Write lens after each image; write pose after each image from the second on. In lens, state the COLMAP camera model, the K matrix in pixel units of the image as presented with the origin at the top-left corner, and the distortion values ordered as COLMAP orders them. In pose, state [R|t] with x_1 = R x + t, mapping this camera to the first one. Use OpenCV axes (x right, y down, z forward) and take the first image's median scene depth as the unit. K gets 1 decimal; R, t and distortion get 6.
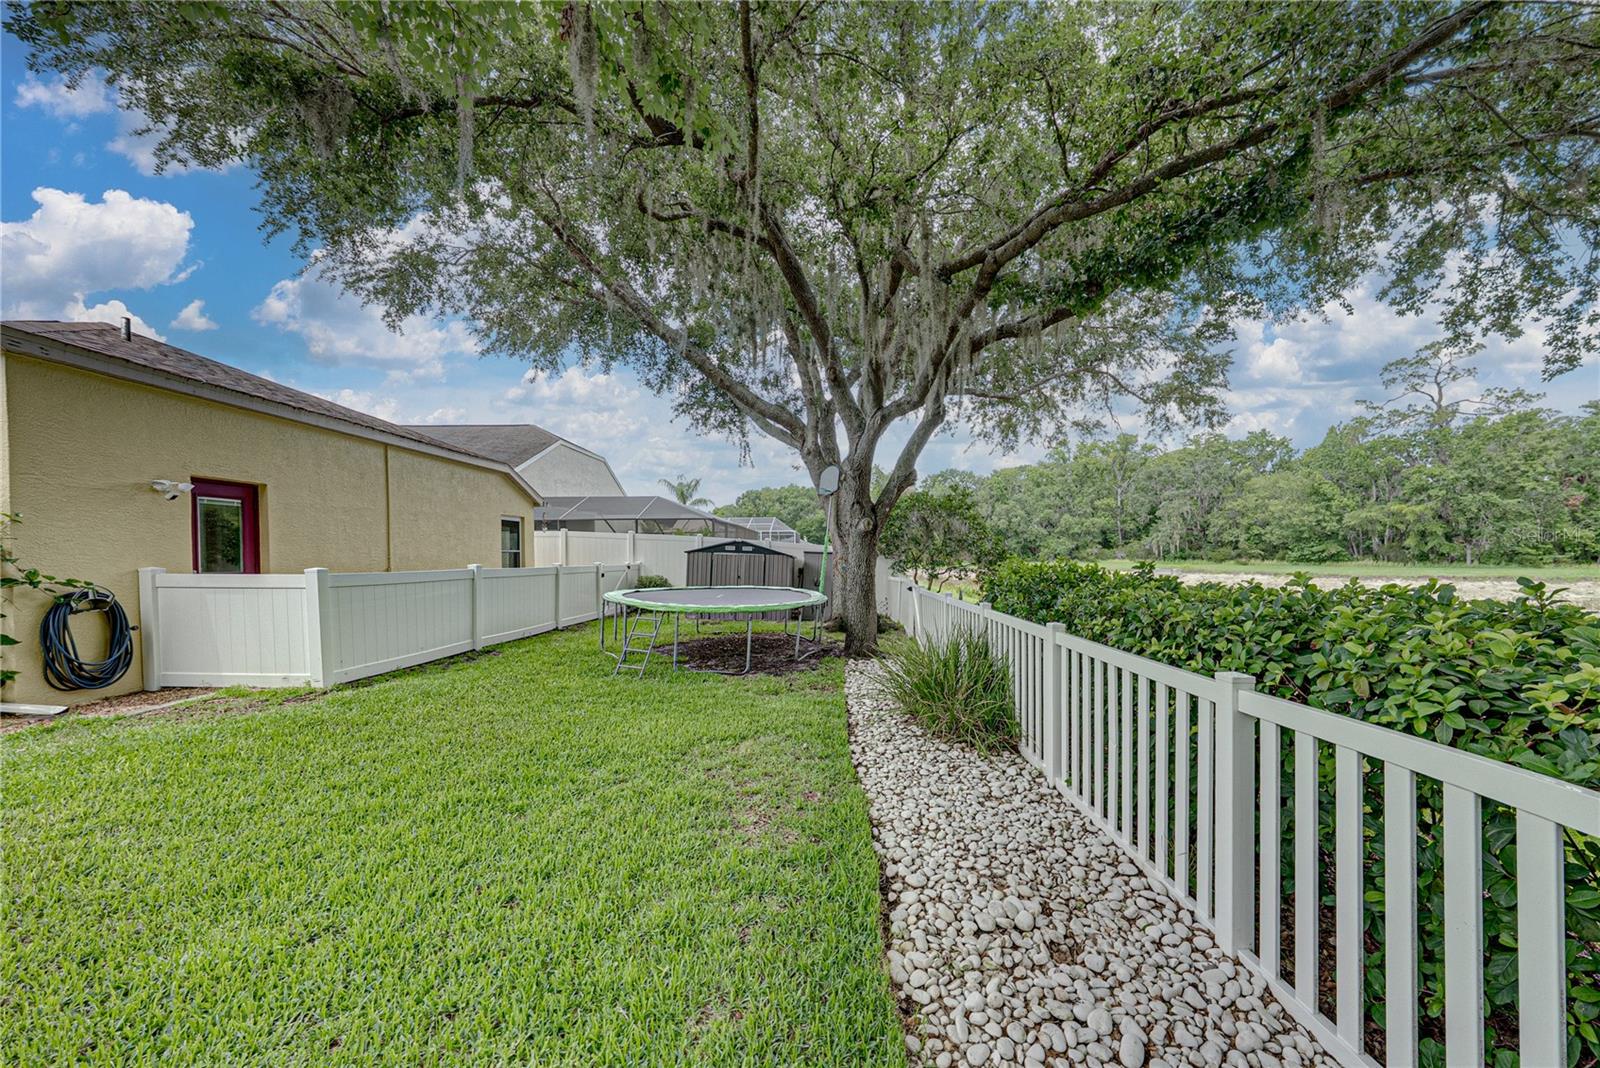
lens RADIAL K [[554.2, 0, 836.7], [0, 554.2, 559.9], [0, 0, 1]] dist [-0.004171, 0.000949]
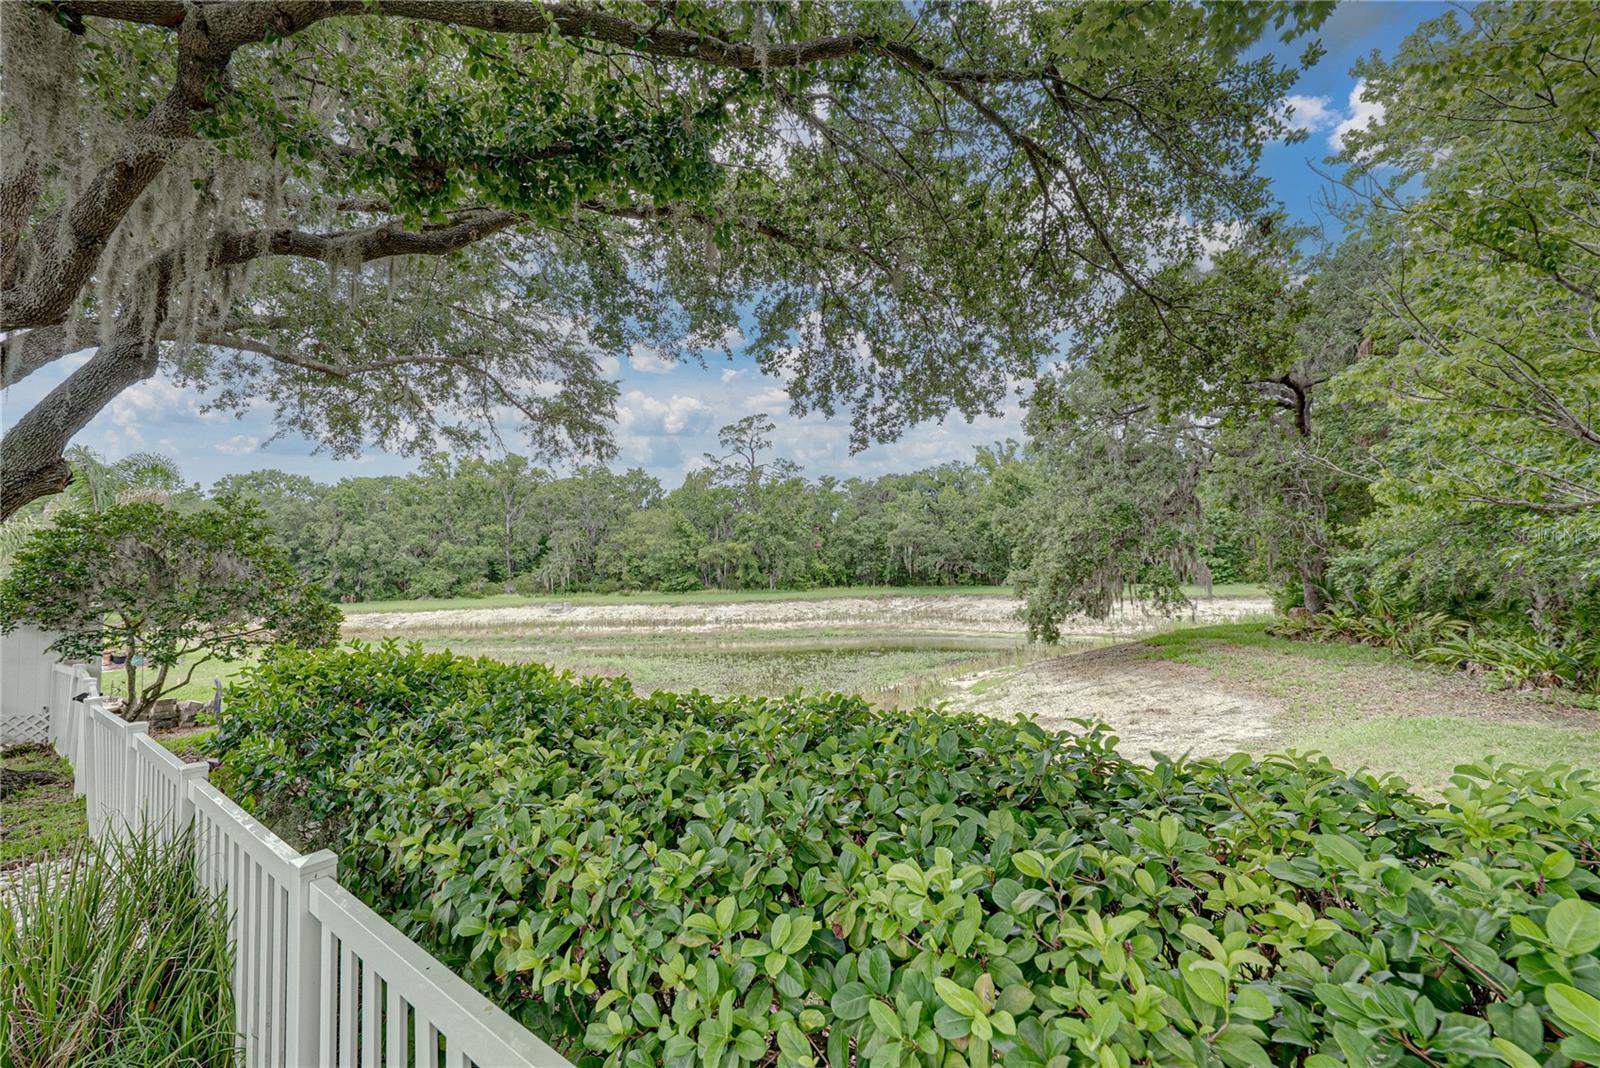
lens RADIAL K [[628.8, 0, 793.7], [0, 628.8, 540.5], [0, 0, 1]] dist [0.000181, 0.000258]
pose [[0.624371, 0.032628, 0.780446, 0.086671], [0.032534, 0.997174, -0.067717, -0.029814], [-0.780450, 0.067671, 0.621545, 0.142158]]
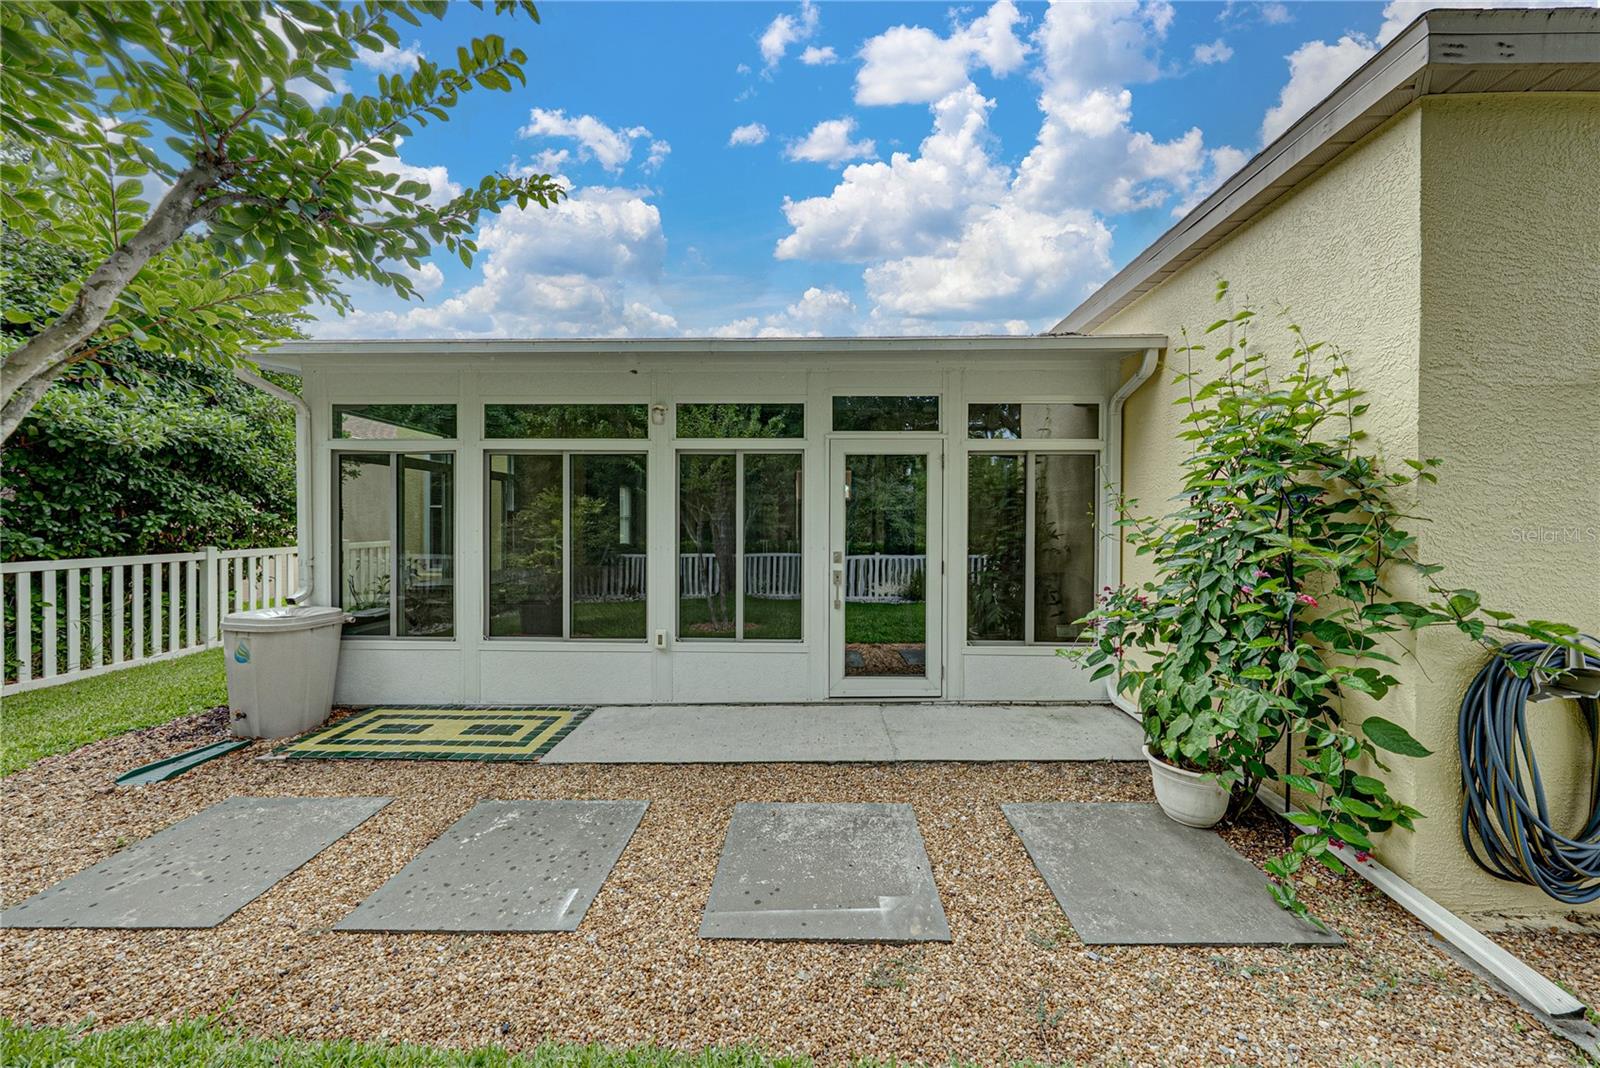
lens RADIAL K [[554.2, 0, 807.7], [0, 554.2, 527.1], [0, 0, 1]] dist [-0.004171, 0.000949]
pose [[-0.045388, 0.016128, -0.998839, -0.433012], [-0.017988, 0.999694, 0.016960, -0.011657], [0.998807, 0.018737, -0.045084, 0.221222]]
